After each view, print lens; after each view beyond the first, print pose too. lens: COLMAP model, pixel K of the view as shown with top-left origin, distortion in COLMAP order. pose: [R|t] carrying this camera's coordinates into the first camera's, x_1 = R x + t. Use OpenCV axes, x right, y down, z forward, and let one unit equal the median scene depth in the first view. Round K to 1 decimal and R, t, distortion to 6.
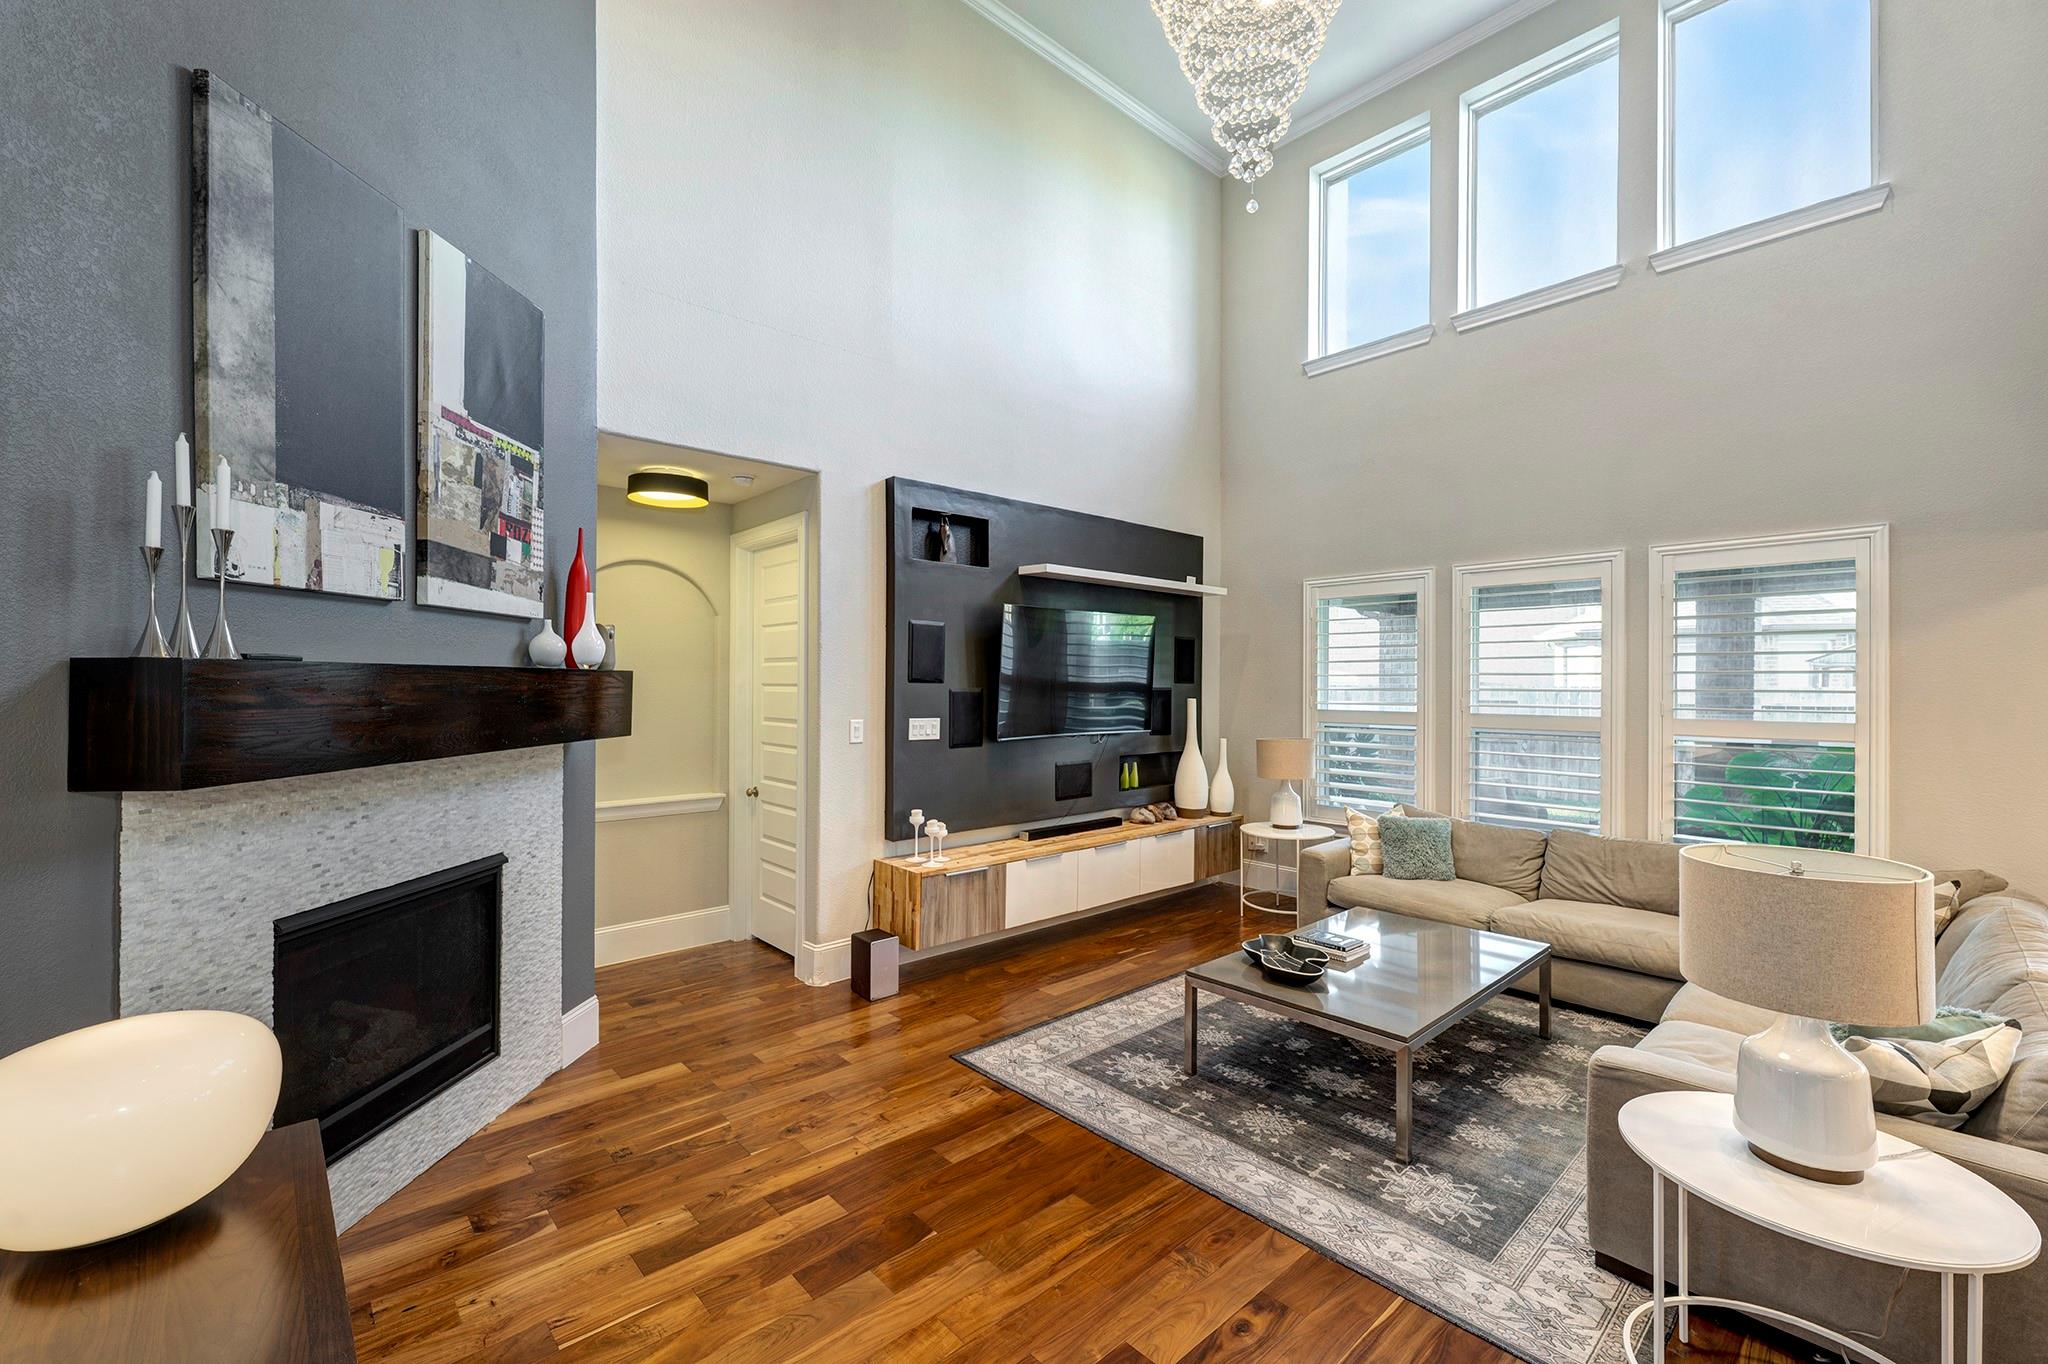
lens RADIAL K [[842.9, 0, 1033.9], [0, 842.9, 683.4], [0, 0, 1]] dist [-0.001683, 0.003038]
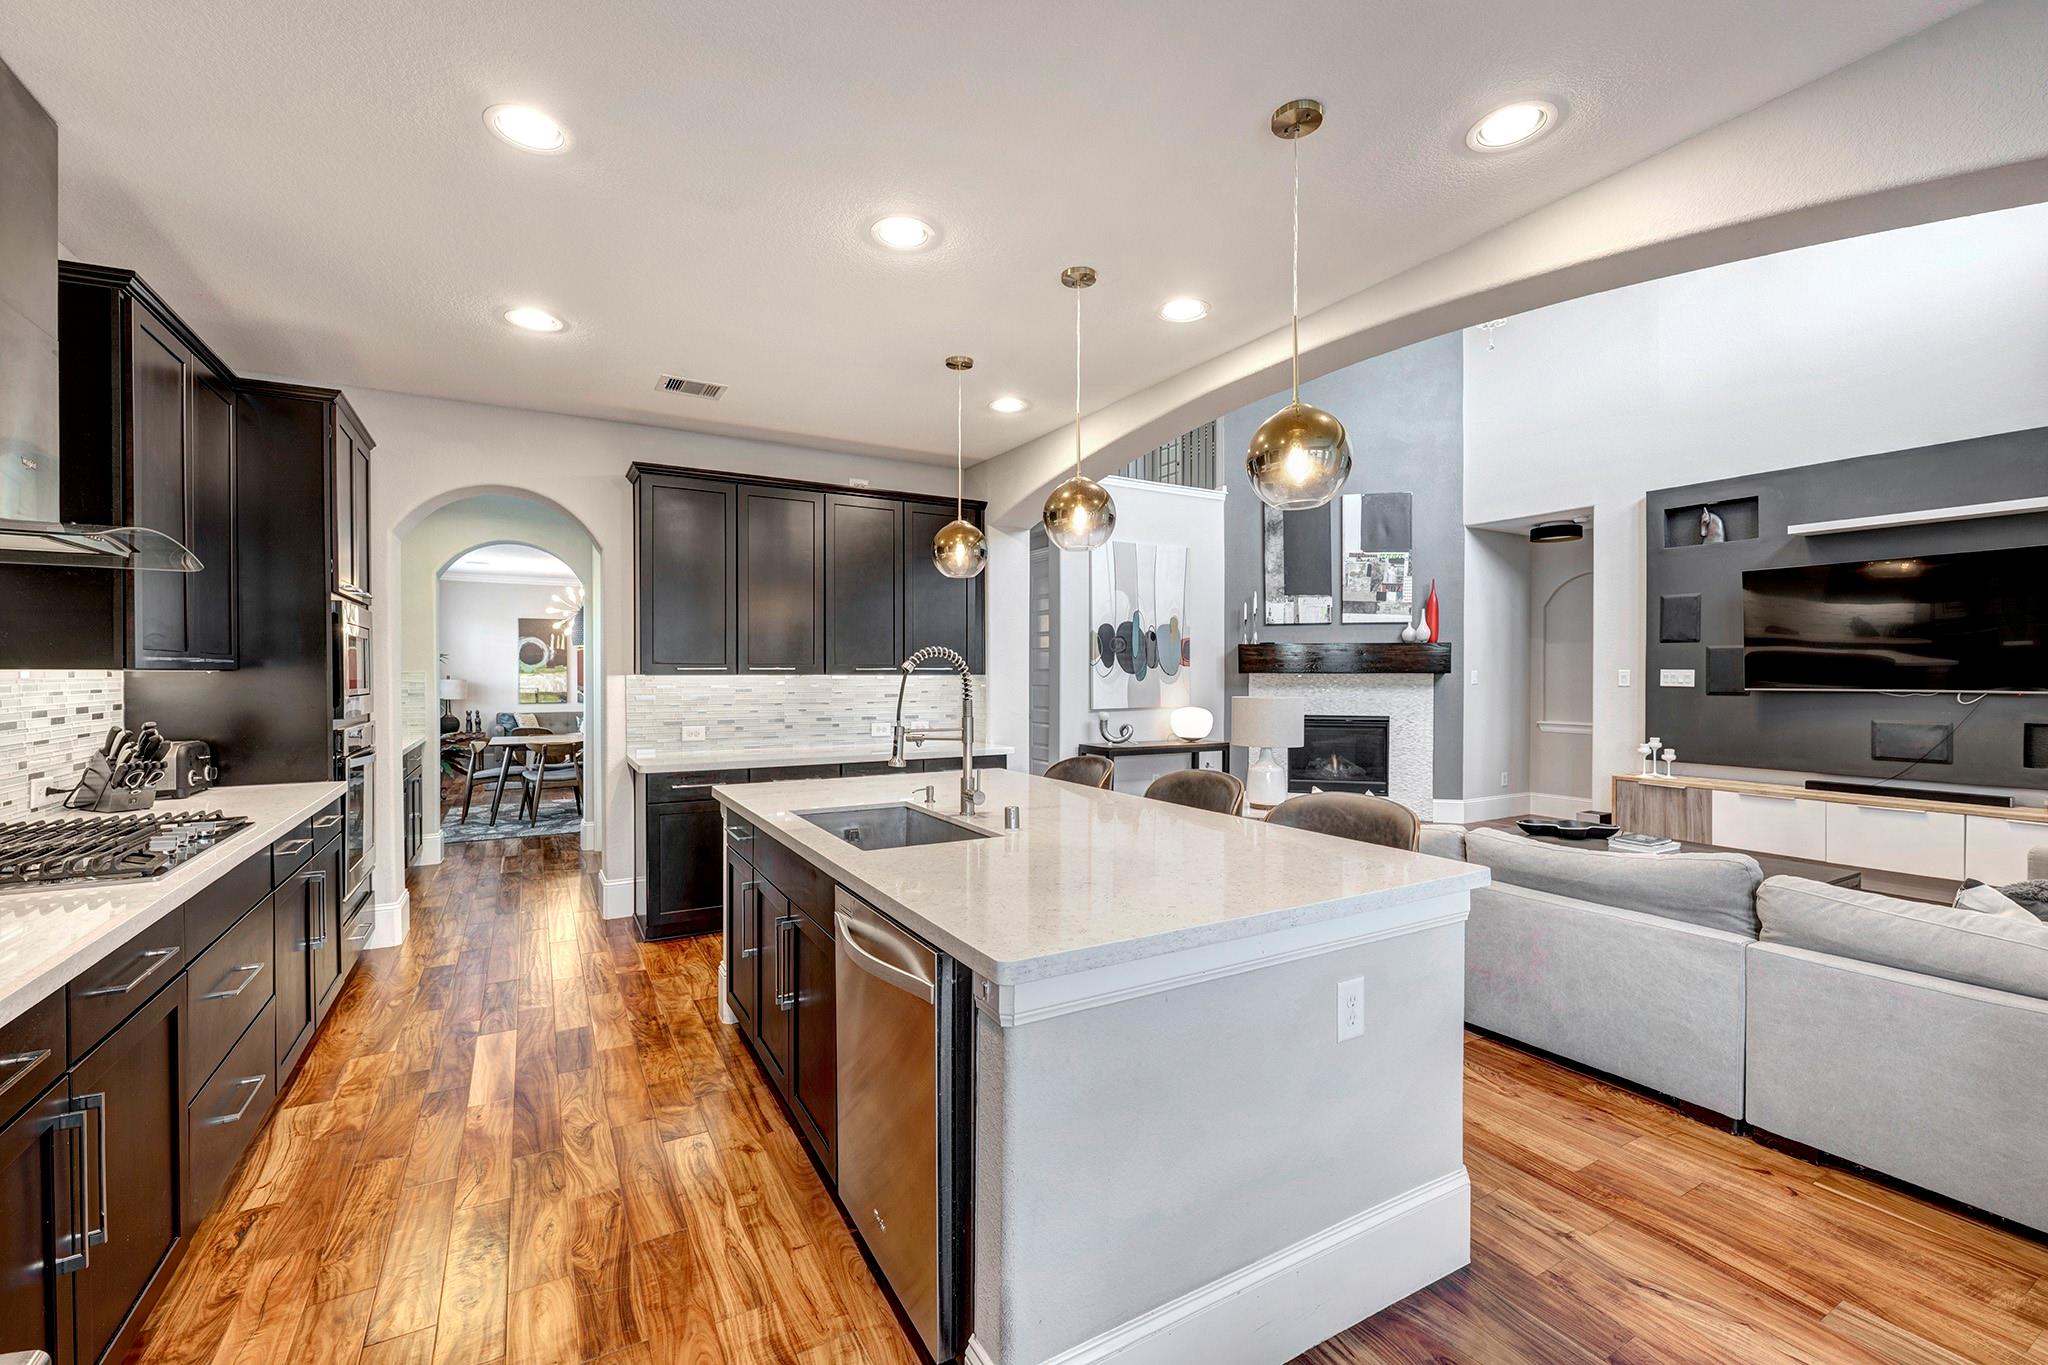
lens RADIAL K [[864.8, 0, 1012.0], [0, 864.8, 680.1], [0, 0, 1]] dist [-0.003444, 0.001137]
pose [[-0.221947, 0.003167, -0.975054, 1.770512], [-0.002192, 0.999991, 0.003747, 0.069625], [0.975056, 0.002969, -0.221938, 0.389416]]
